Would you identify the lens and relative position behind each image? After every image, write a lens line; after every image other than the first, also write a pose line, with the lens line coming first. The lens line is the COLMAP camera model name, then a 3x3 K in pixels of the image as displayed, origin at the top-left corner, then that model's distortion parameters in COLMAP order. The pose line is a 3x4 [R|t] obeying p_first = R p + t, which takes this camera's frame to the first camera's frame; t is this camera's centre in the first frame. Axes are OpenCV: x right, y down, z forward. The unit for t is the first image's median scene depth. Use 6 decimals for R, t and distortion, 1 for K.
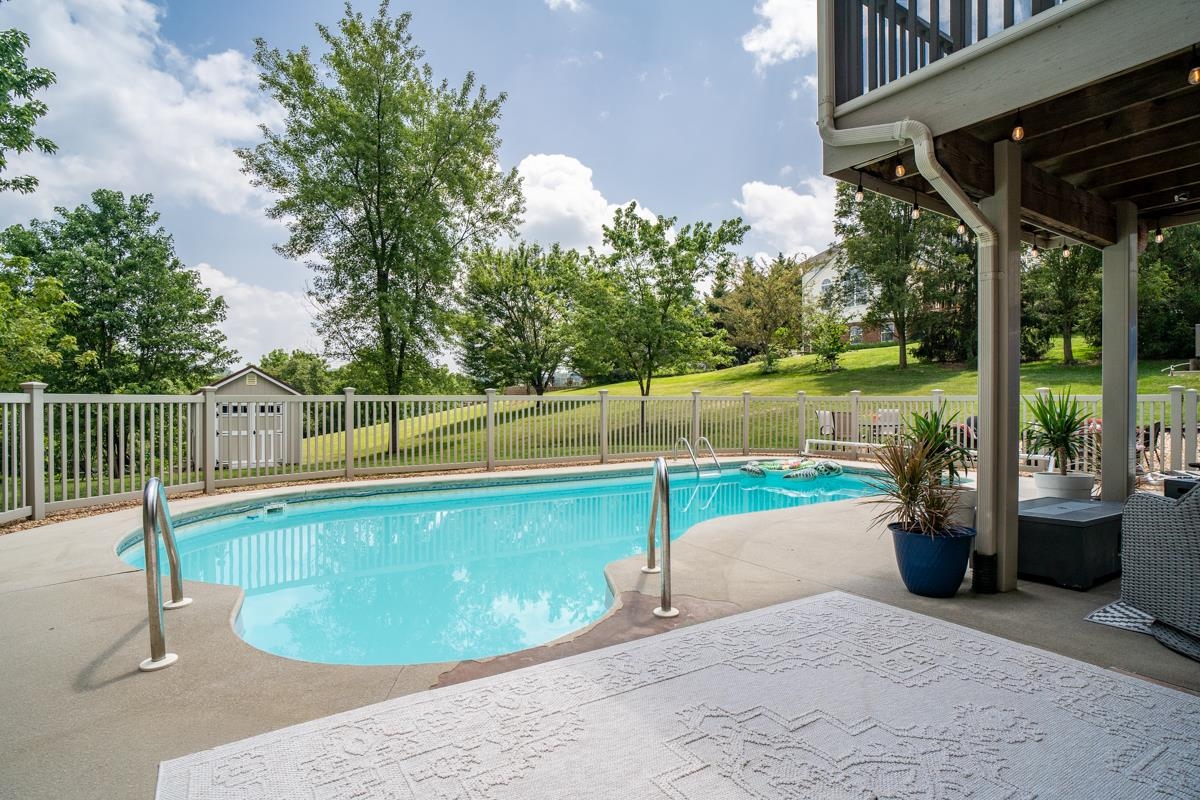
lens RADIAL K [[629.0, 0, 599.1], [0, 629.0, 401.4], [0, 0, 1]] dist [-0.033514, 0.011586]
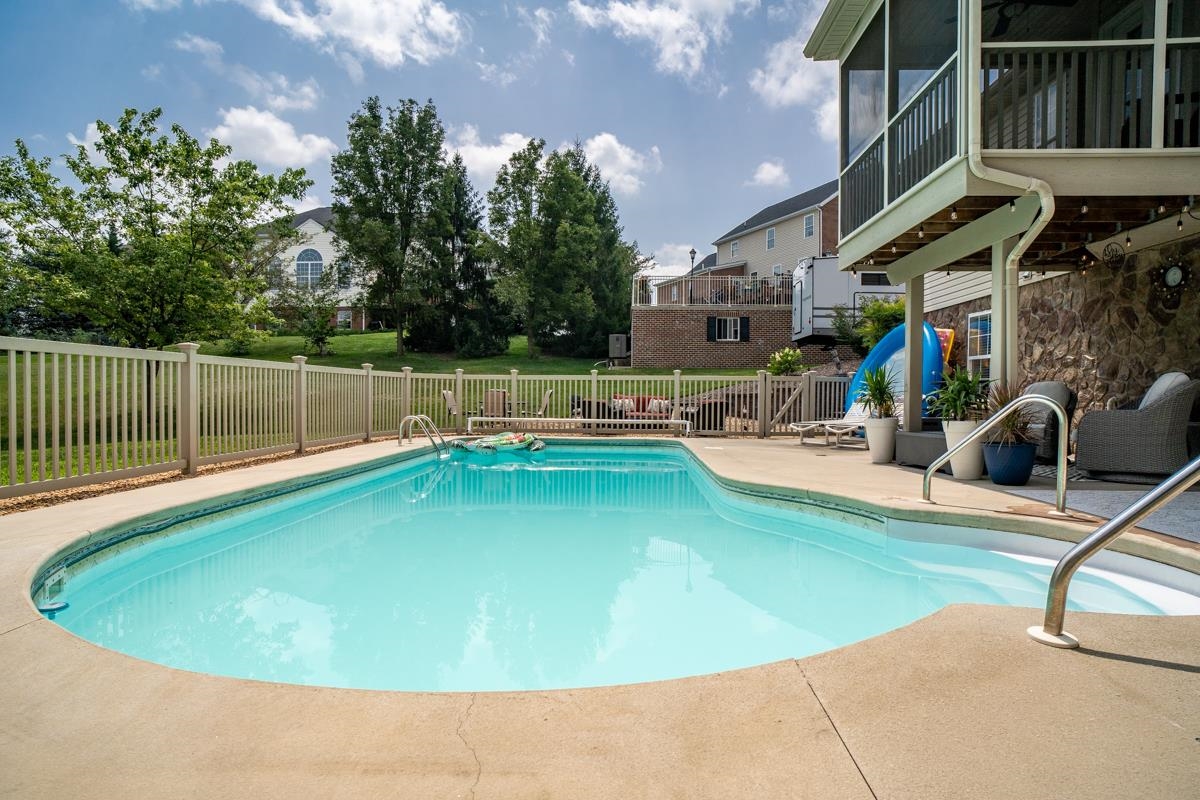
lens RADIAL K [[629.0, 0, 599.3], [0, 629.0, 398.6], [0, 0, 1]] dist [-0.033514, 0.011586]
pose [[0.579864, -0.002687, 0.814709, -0.226574], [-0.004782, 0.999966, 0.006702, 0.013917], [-0.814699, -0.007782, 0.579832, 0.162363]]
